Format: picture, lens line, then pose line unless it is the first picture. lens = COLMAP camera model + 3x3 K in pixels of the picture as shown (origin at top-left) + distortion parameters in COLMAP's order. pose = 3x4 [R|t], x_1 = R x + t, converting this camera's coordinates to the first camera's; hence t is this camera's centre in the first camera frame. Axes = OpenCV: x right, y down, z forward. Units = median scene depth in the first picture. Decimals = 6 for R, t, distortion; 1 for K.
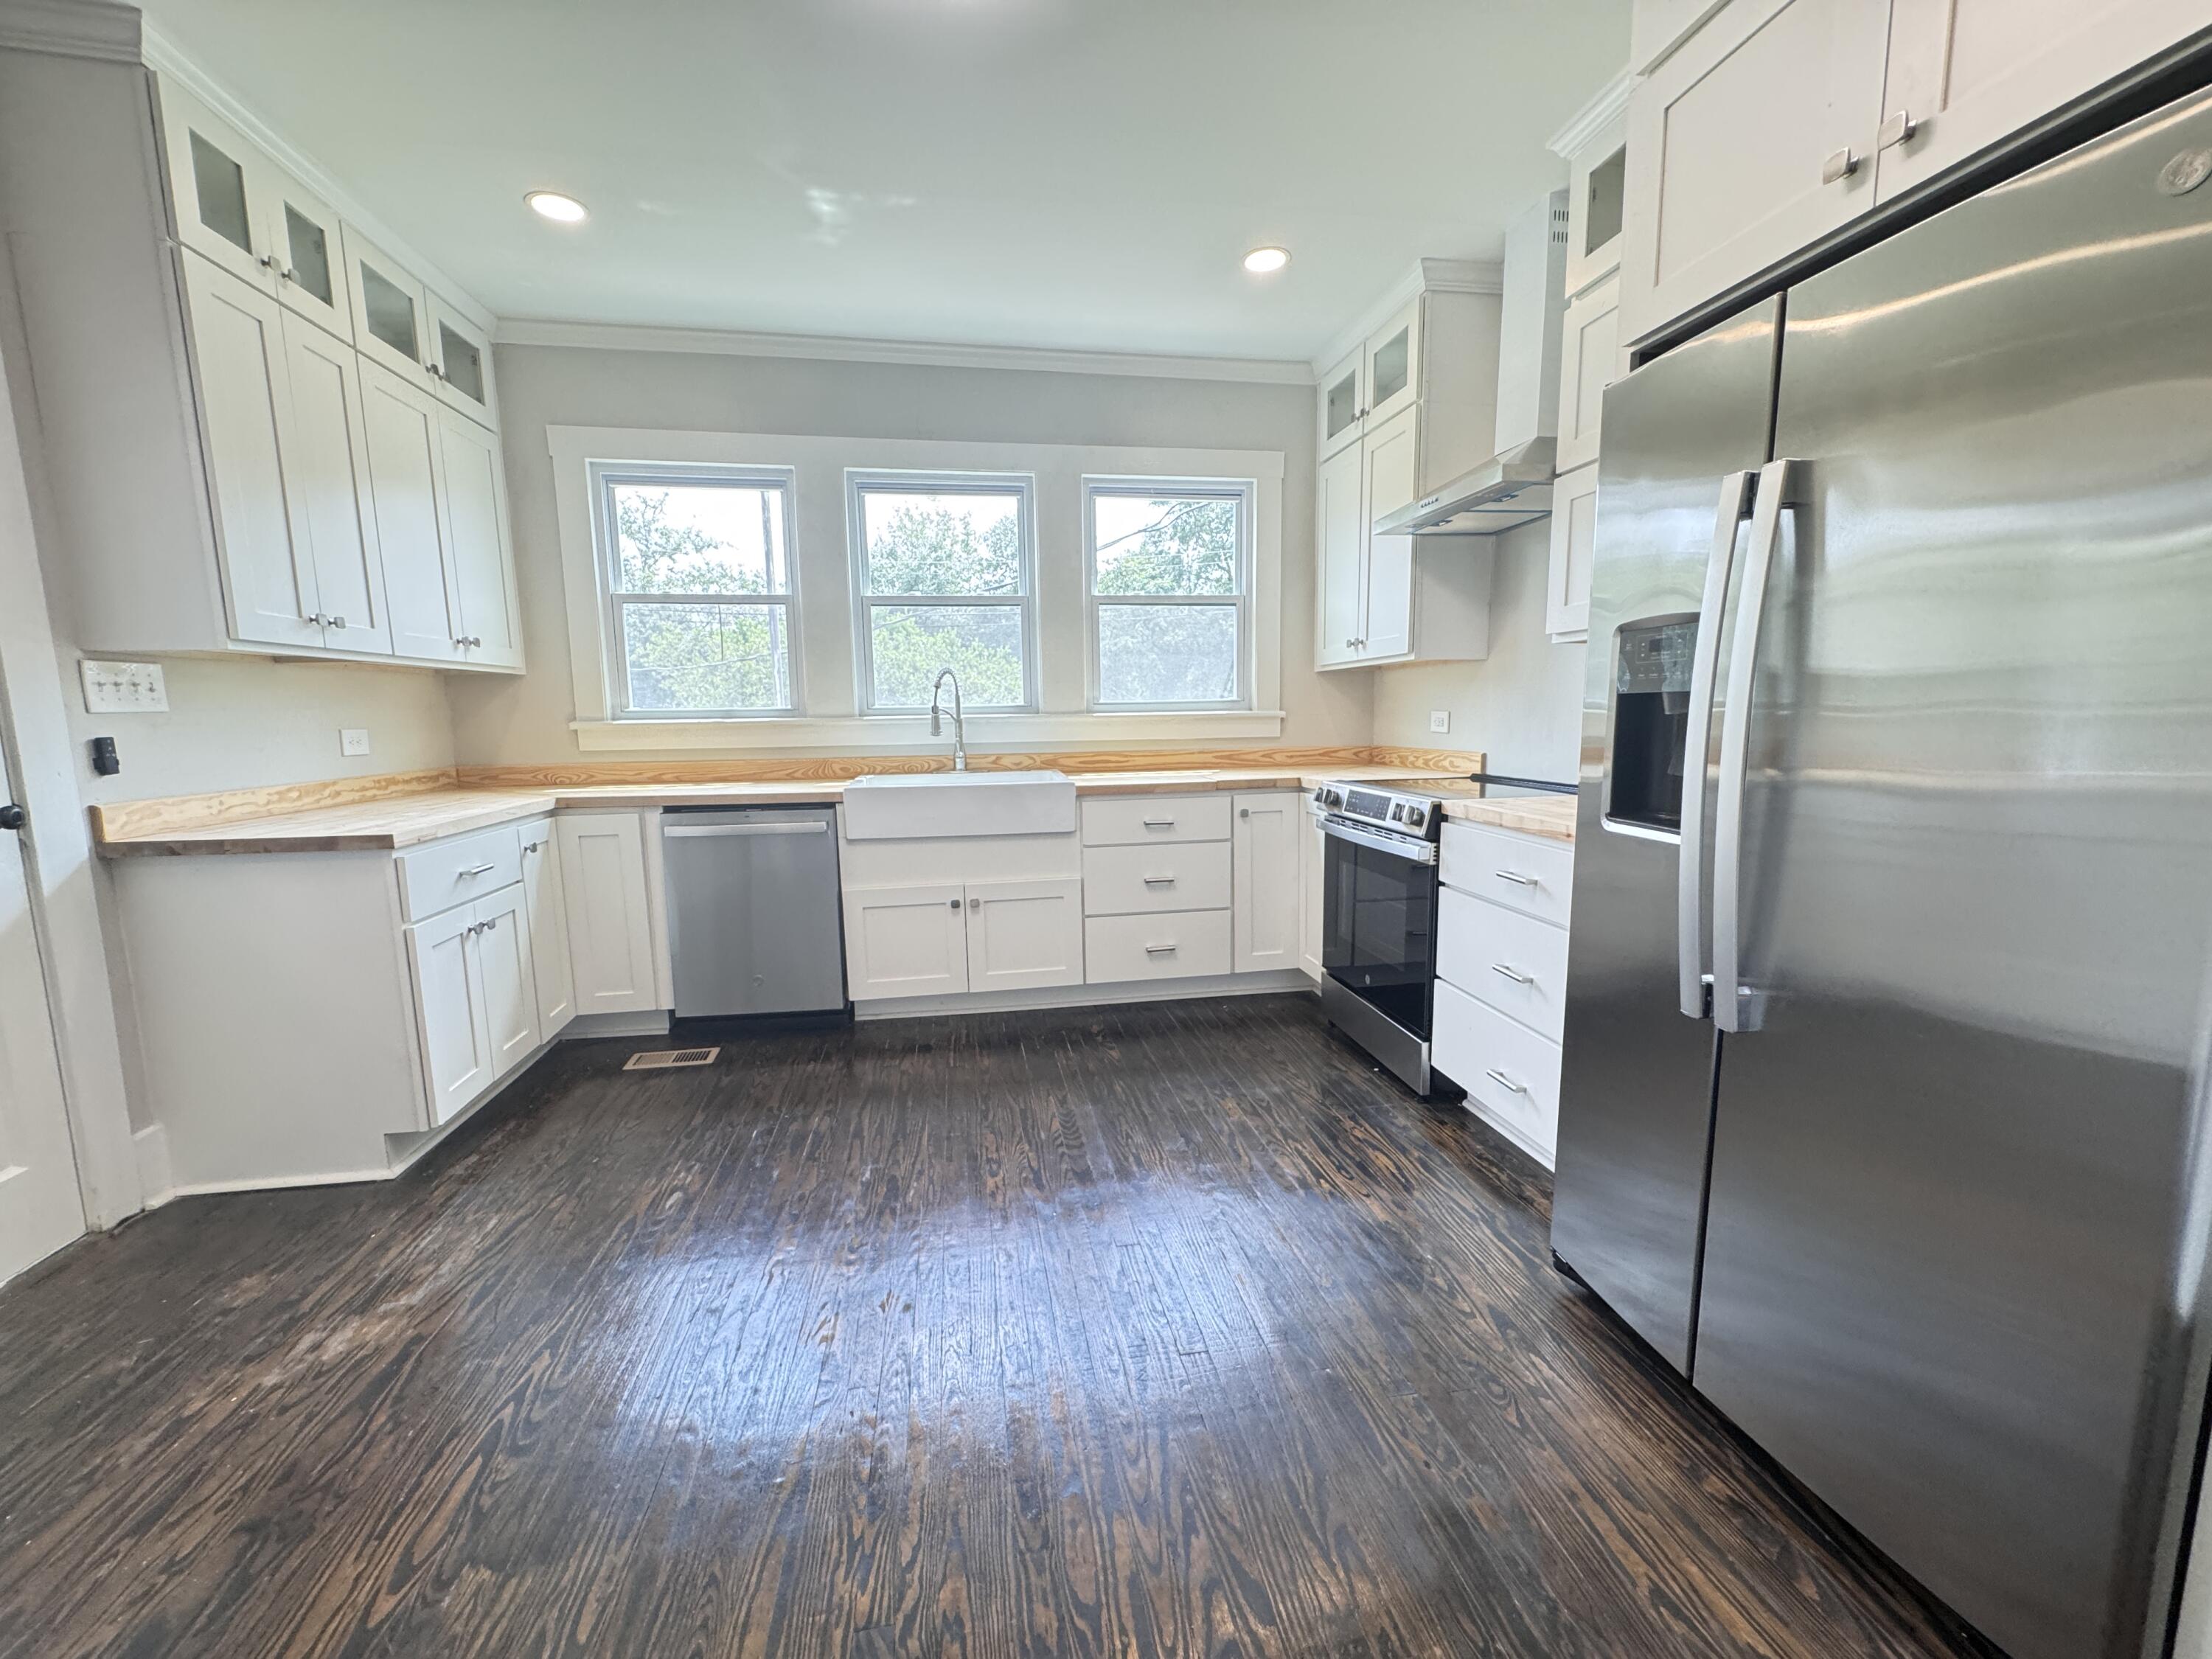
lens RADIAL K [[879.1, 0, 1105.0], [0, 879.1, 828.8], [0, 0, 1]] dist [-0.003116, 0.000616]
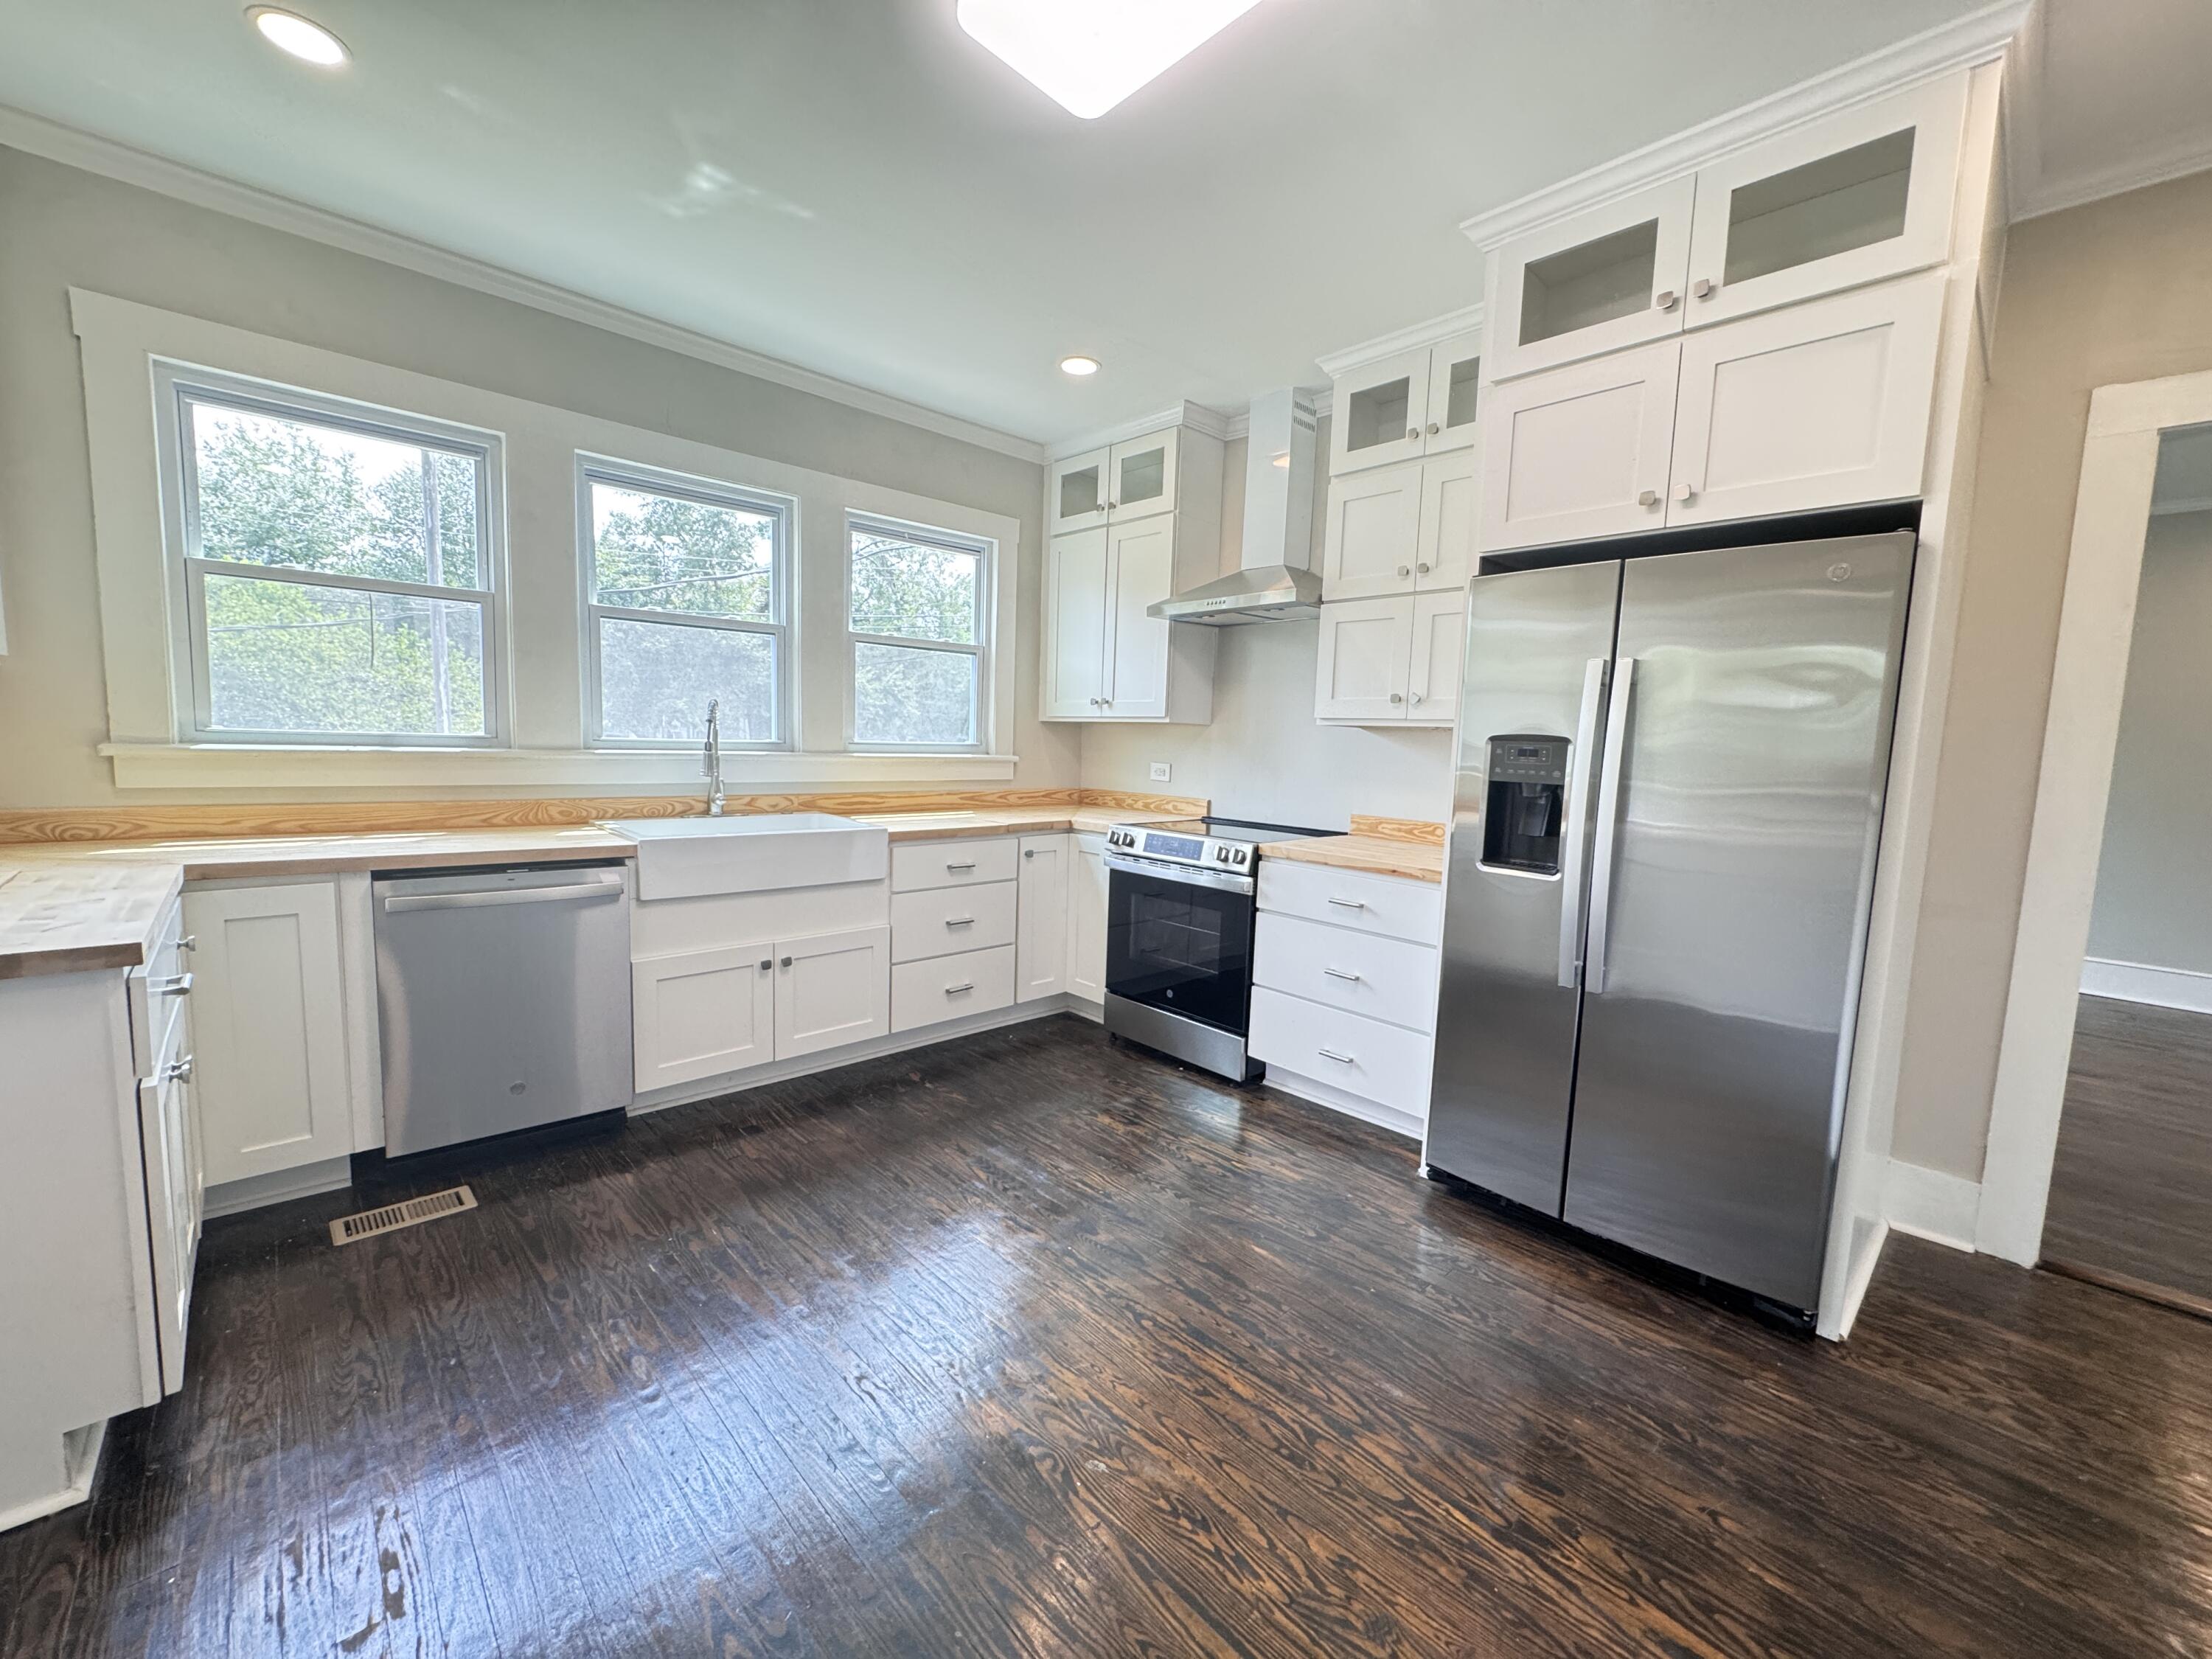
lens RADIAL K [[879.1, 0, 1103.2], [0, 879.1, 828.9], [0, 0, 1]] dist [-0.003116, 0.000616]
pose [[0.831866, -0.015077, 0.554772, -0.464380], [0.027477, 0.999524, -0.014036, -0.039029], [-0.554297, 0.026919, 0.831884, 0.063985]]
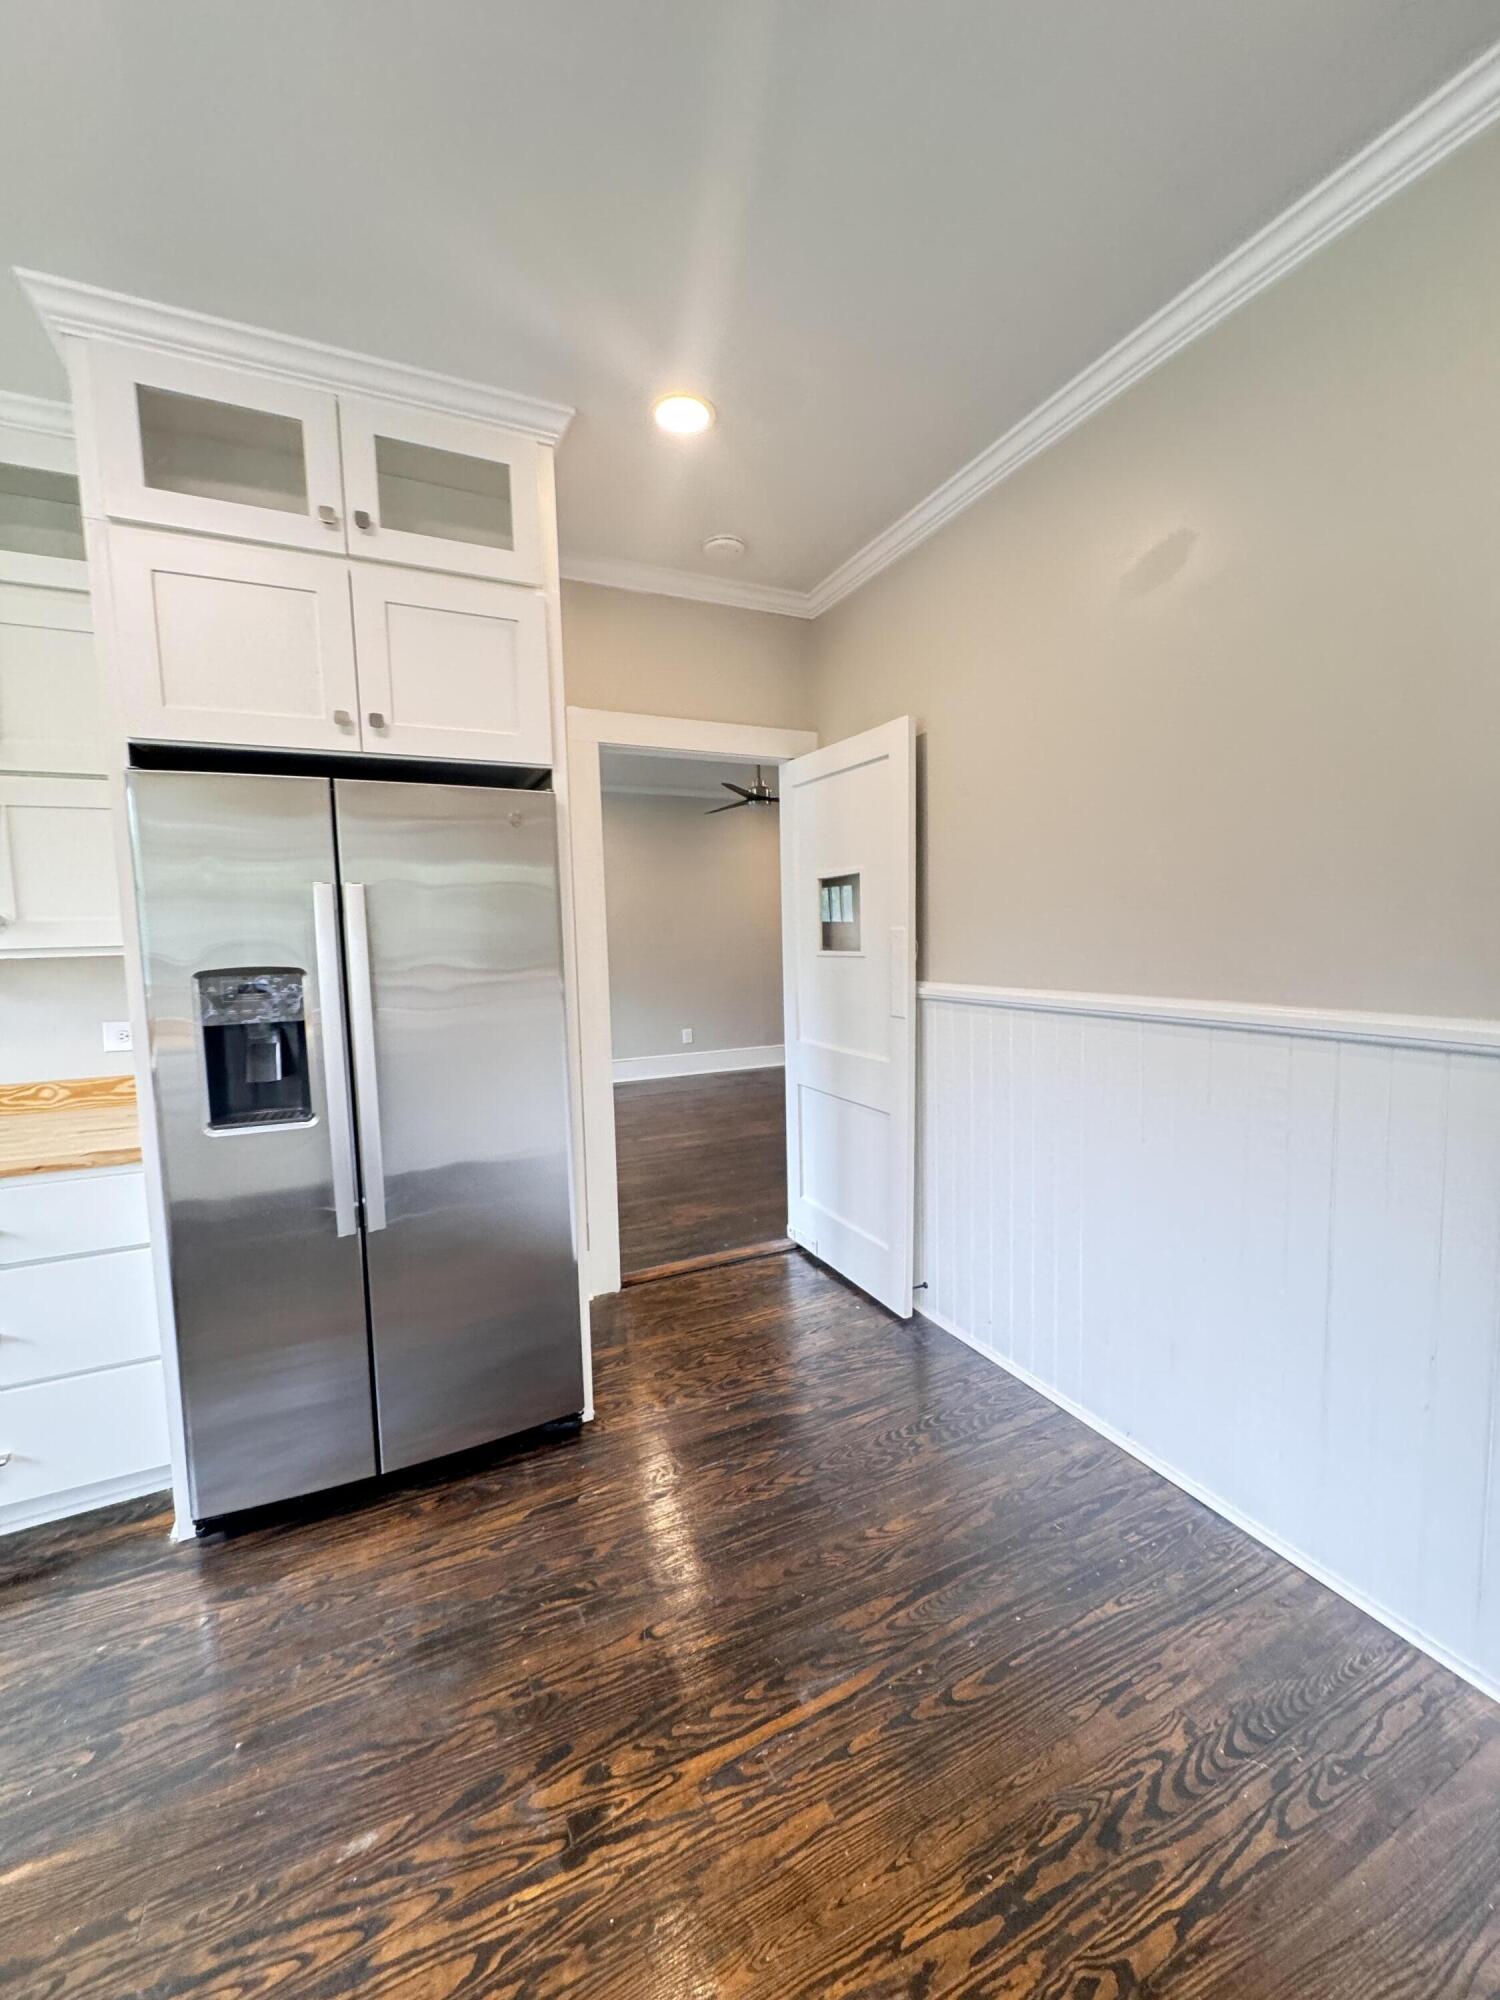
lens RADIAL K [[794.9, 0, 752.0], [0, 794.9, 1000.7], [0, 0, 1]] dist [-0.003116, 0.000616]
pose [[-0.275026, -0.059461, 0.959596, -0.393727], [0.156618, 0.981983, 0.105736, -0.106378], [-0.948595, 0.179370, -0.260758, 0.317442]]
